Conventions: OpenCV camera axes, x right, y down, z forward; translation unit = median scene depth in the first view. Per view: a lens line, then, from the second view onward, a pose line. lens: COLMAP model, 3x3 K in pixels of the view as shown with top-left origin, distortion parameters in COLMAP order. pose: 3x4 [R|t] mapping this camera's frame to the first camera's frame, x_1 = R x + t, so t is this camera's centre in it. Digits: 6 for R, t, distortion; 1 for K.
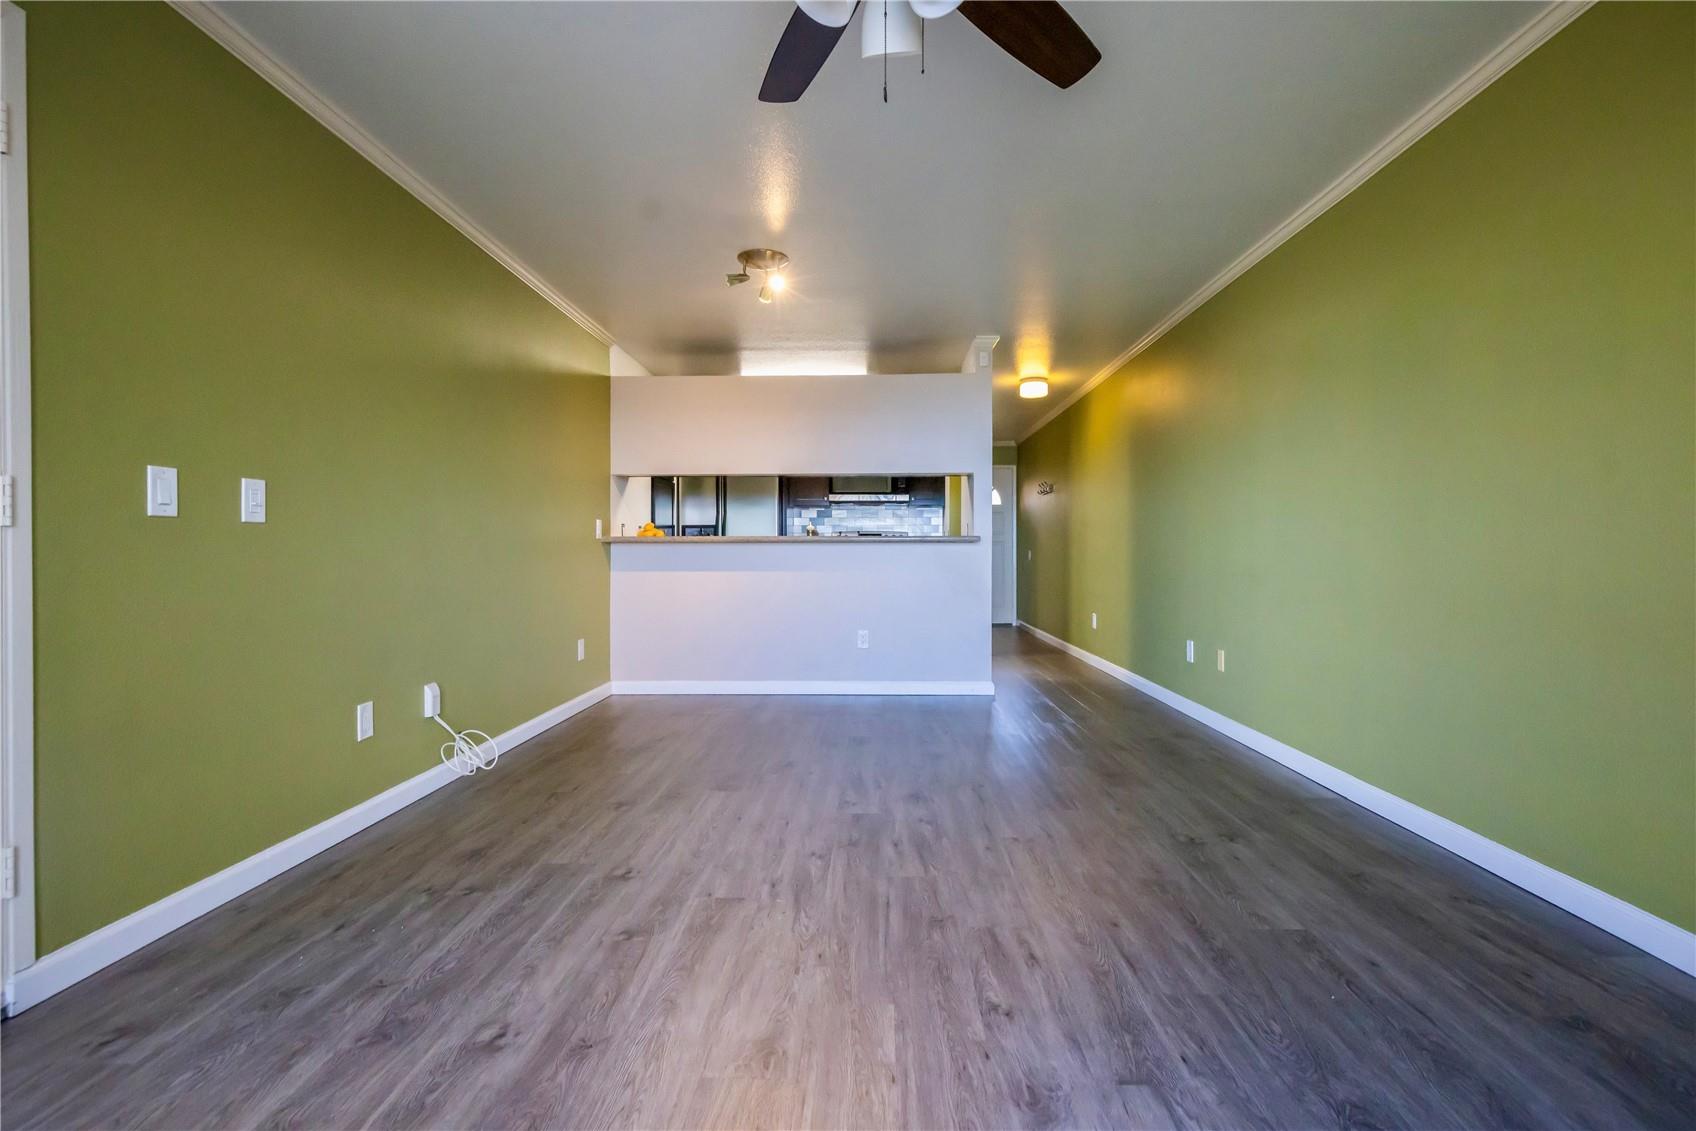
lens RADIAL K [[794.4, 0, 855.2], [0, 794.4, 557.2], [0, 0, 1]] dist [0.012537, -0.000354]
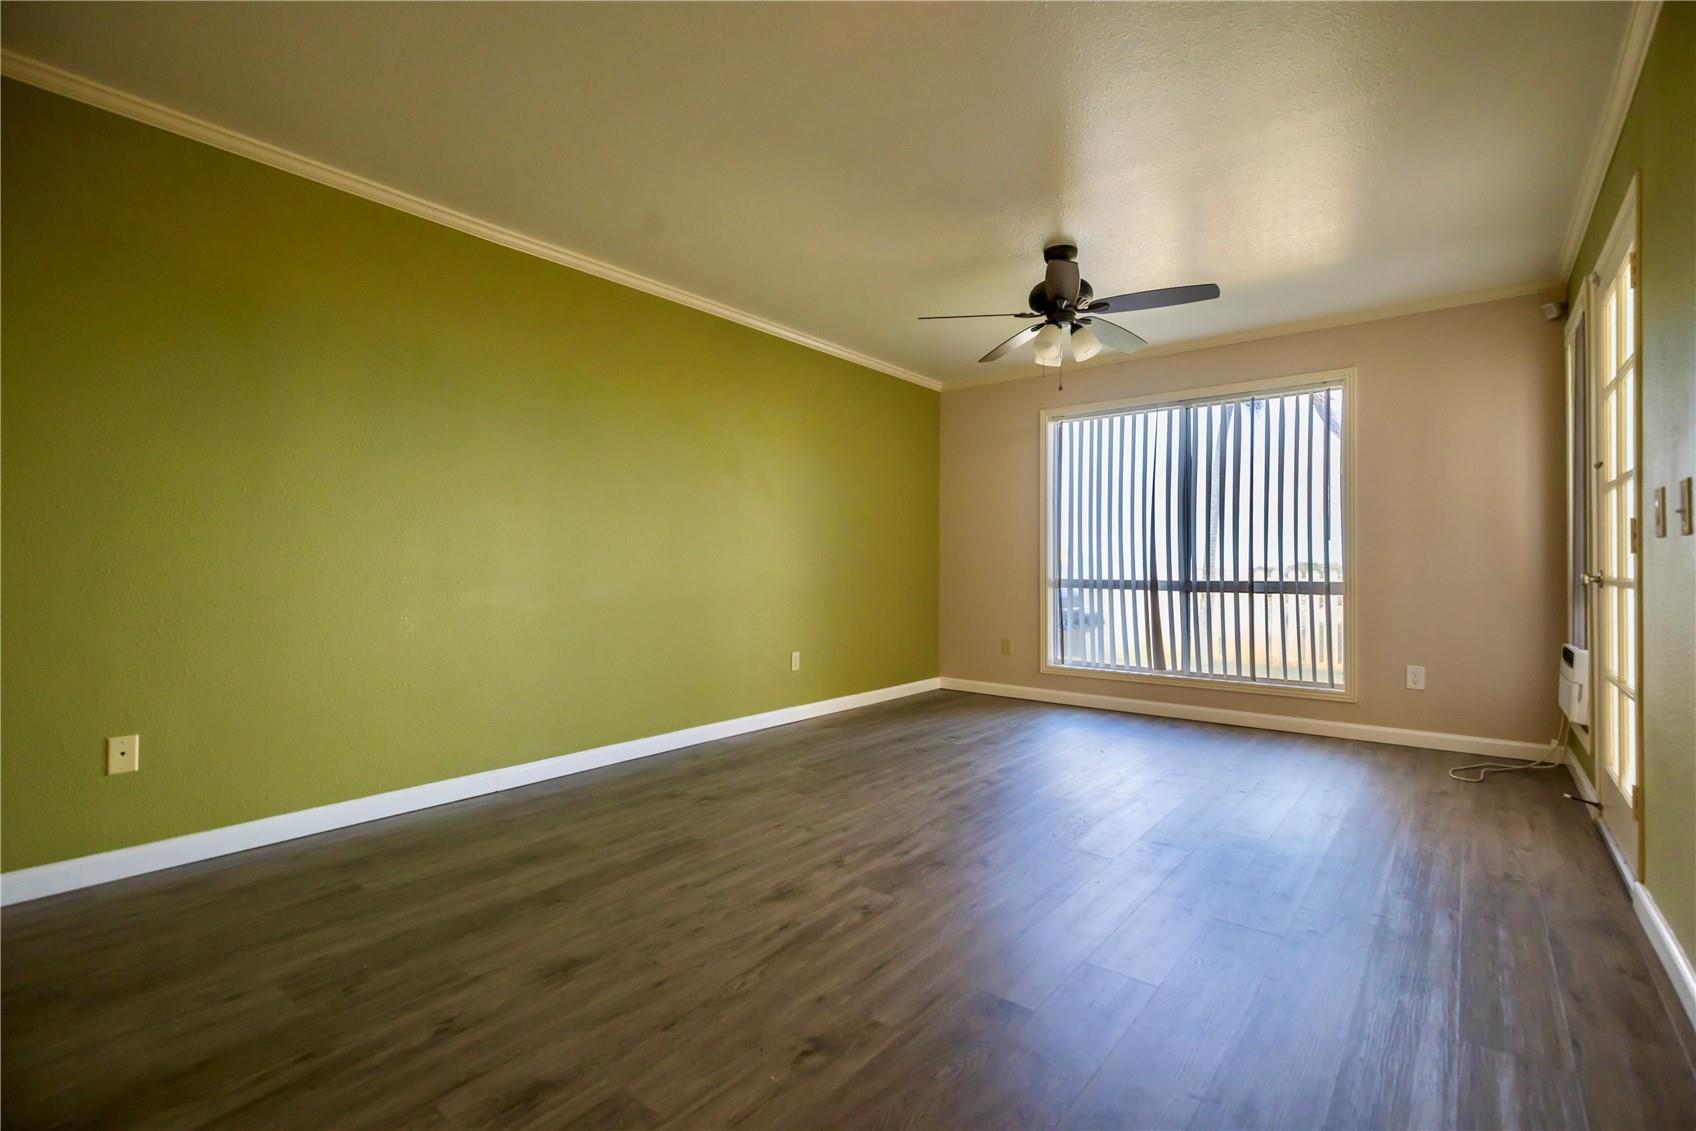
lens RADIAL K [[760.1, 0, 855.9], [0, 760.1, 563.0], [0, 0, 1]] dist [0.012141, 0.000150]
pose [[-0.796629, 0.000501, 0.604468, -0.506089], [0.001866, 0.999997, 0.001631, -0.018664], [-0.604466, 0.002427, -0.796628, 1.860301]]
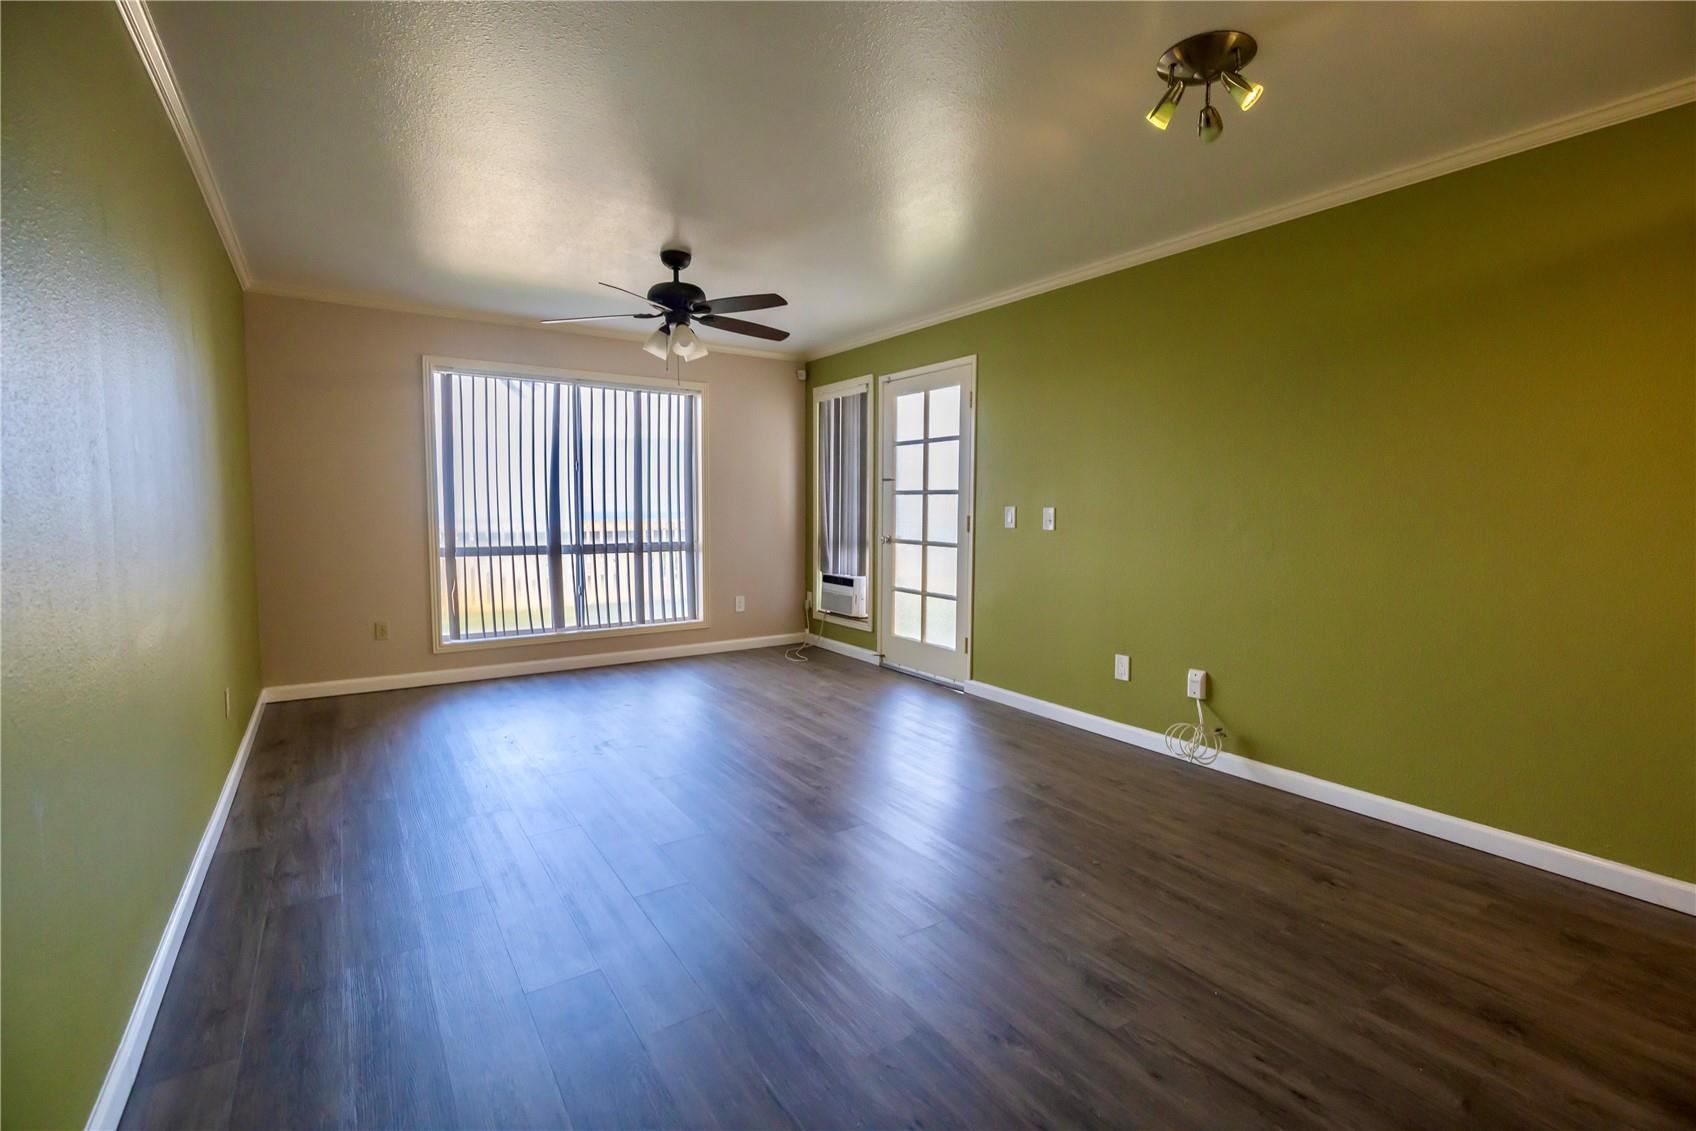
lens RADIAL K [[760.1, 0, 855.9], [0, 760.1, 563.0], [0, 0, 1]] dist [0.012141, 0.000150]
pose [[-0.816101, 0.038818, -0.576604, 0.610266], [-0.009416, 0.996716, 0.080429, -0.095965], [0.577833, 0.071067, -0.813055, 1.994326]]
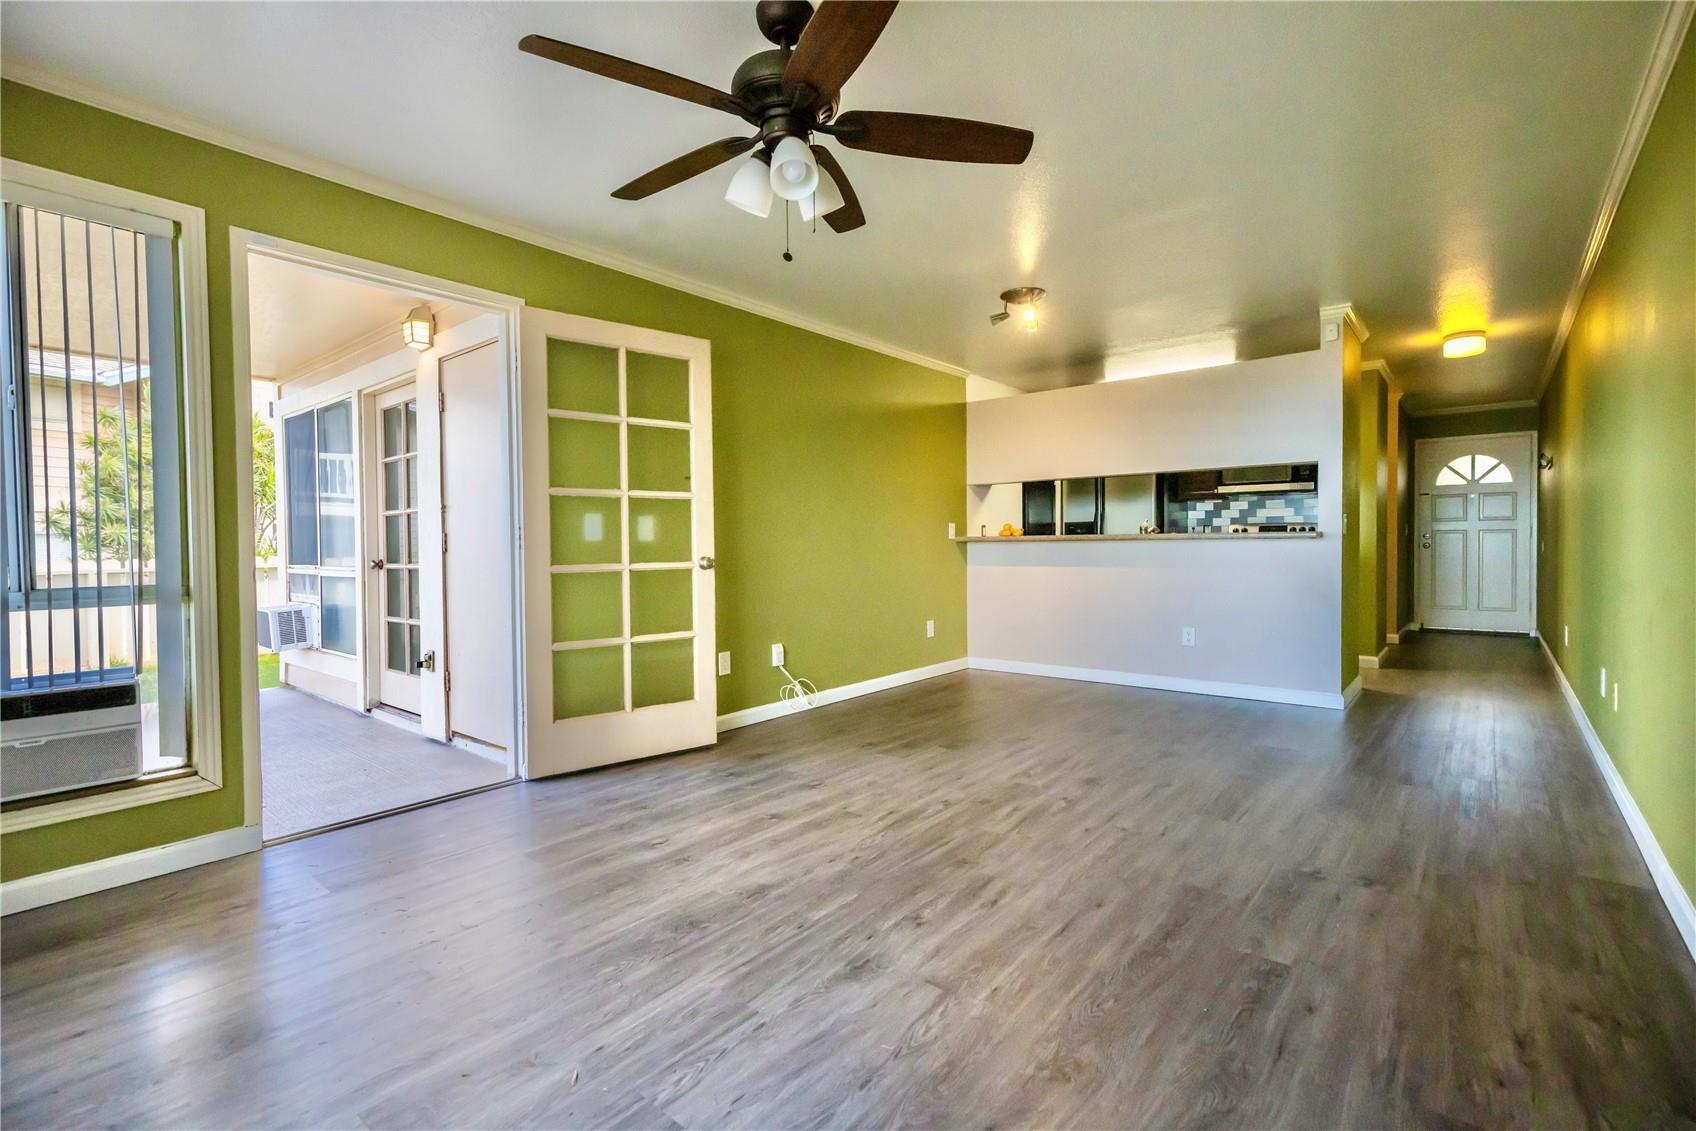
lens RADIAL K [[760.1, 0, 855.9], [0, 760.1, 563.0], [0, 0, 1]] dist [0.012141, 0.000150]
pose [[0.786666, 0.008510, -0.617320, 0.563227], [0.006399, 0.999739, 0.021937, -0.026945], [0.617346, -0.021207, 0.786406, -0.015913]]
